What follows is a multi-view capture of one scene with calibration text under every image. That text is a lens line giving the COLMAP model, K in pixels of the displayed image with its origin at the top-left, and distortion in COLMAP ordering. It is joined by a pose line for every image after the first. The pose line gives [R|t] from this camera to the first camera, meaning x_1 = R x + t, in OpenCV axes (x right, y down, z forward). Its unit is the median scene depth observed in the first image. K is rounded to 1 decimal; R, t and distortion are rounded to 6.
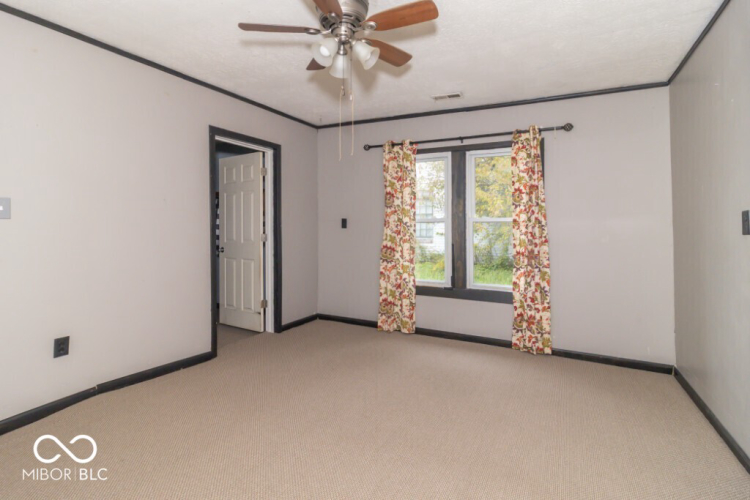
lens RADIAL K [[369.6, 0, 375.2], [0, 369.6, 234.1], [0, 0, 1]] dist [0.002509, 0.000243]
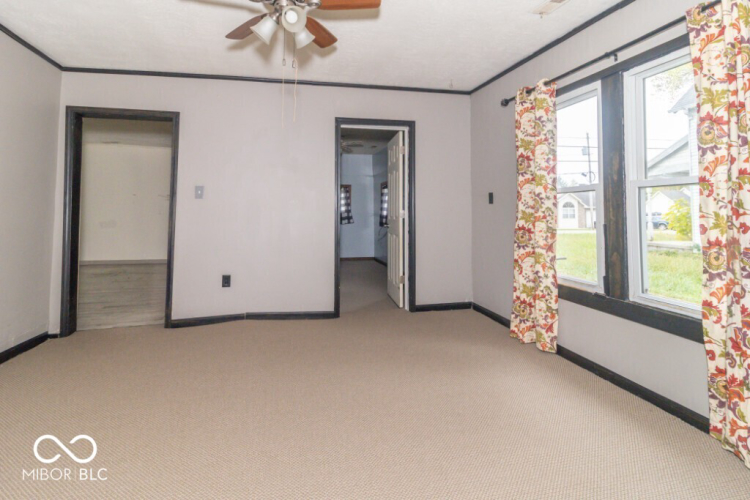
lens RADIAL K [[364.7, 0, 374.3], [0, 364.7, 202.7], [0, 0, 1]] dist [-0.001718, -0.000016]
pose [[0.639790, -0.022151, -0.768230, 0.430207], [-0.012388, 0.999157, -0.039127, 0.018603], [0.768450, 0.034550, 0.638977, 0.302547]]
